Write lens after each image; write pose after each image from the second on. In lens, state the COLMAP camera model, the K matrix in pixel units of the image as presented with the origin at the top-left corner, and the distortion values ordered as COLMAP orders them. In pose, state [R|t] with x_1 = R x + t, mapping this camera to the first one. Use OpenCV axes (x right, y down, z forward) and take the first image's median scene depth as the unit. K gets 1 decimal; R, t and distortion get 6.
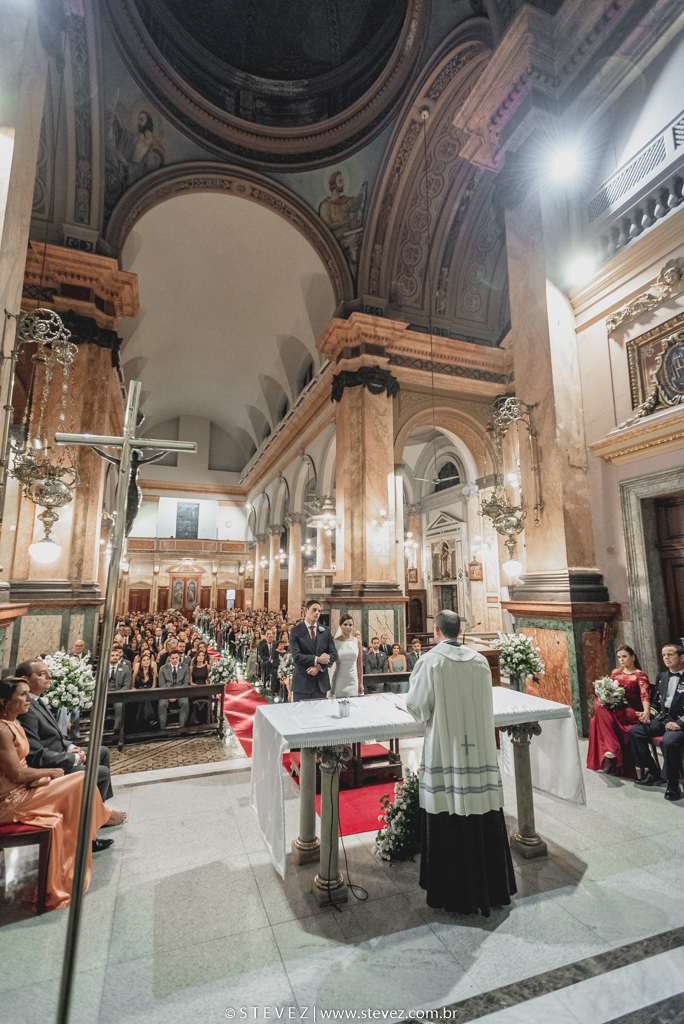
lens RADIAL K [[481.6, 0, 342.0], [0, 481.6, 512.0], [0, 0, 1]] dist [0.000332, 0.000024]
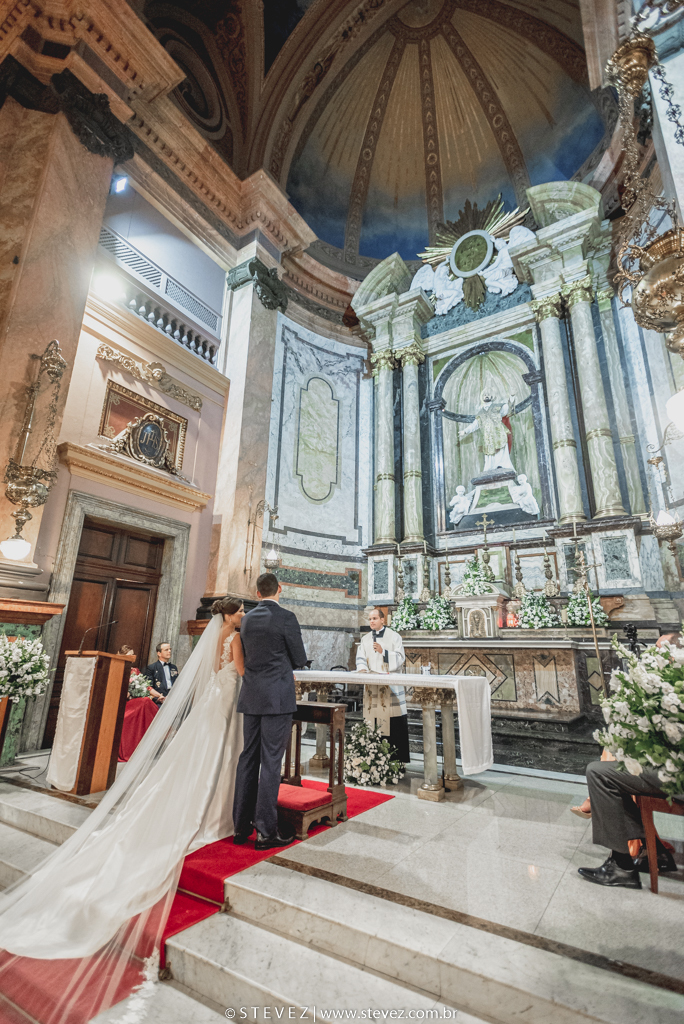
lens RADIAL K [[481.6, 0, 342.0], [0, 481.6, 512.0], [0, 0, 1]] dist [0.000332, 0.000024]
pose [[-0.600810, 0.226363, 0.766673, -0.643106], [-0.152312, 0.909084, -0.387771, 0.343909], [-0.784747, -0.349750, -0.511709, 1.271029]]
